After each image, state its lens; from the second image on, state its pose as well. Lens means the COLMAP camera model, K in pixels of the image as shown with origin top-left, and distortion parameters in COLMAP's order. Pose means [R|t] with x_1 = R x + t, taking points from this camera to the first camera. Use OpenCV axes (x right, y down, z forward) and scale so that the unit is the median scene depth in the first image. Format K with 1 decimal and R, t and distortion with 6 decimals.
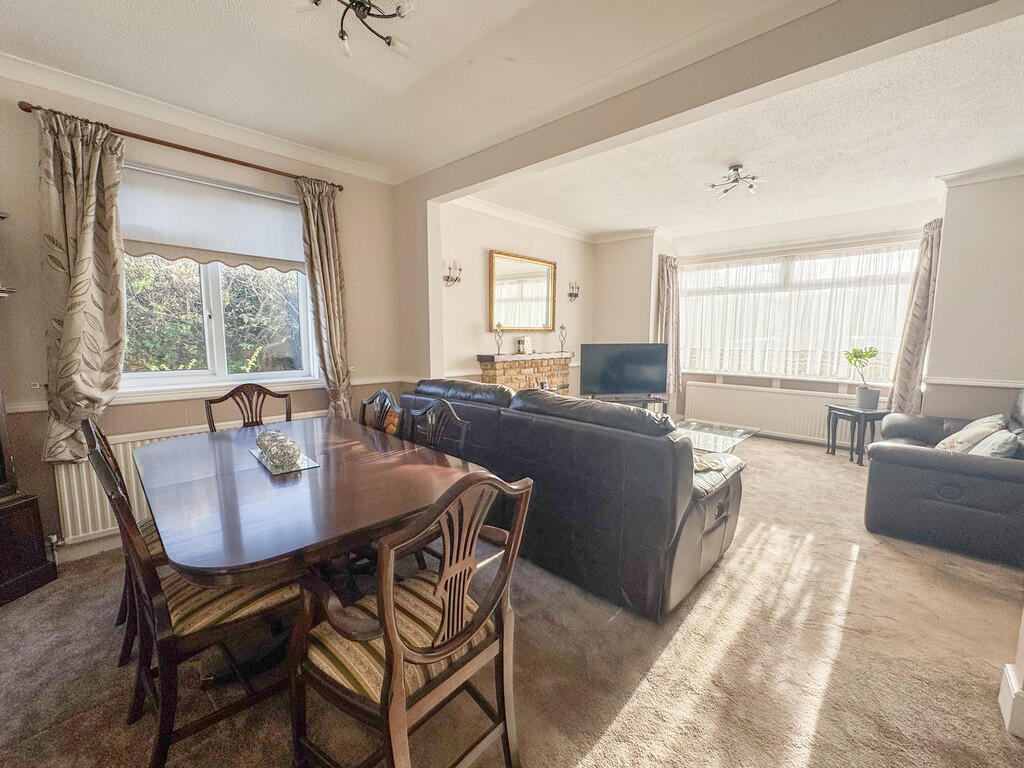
lens RADIAL K [[423.1, 0, 513.7], [0, 423.1, 383.5], [0, 0, 1]] dist [0.001938, -0.000221]
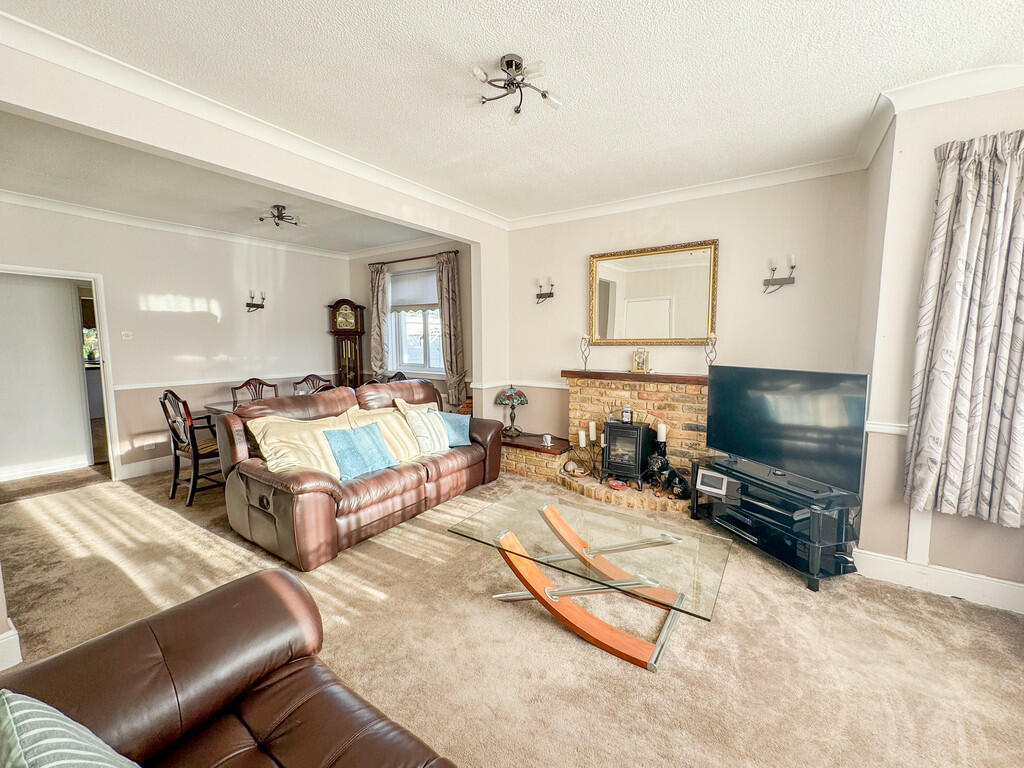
lens RADIAL K [[424.3, 0, 512.0], [0, 424.3, 384.0], [0, 0, 1]] dist [-0.000063, -0.000130]
pose [[0.166937, 0.101297, -0.980750, 0.772982], [-0.109410, 0.990468, 0.083677, -0.091721], [0.979878, 0.093335, 0.176429, 0.642507]]
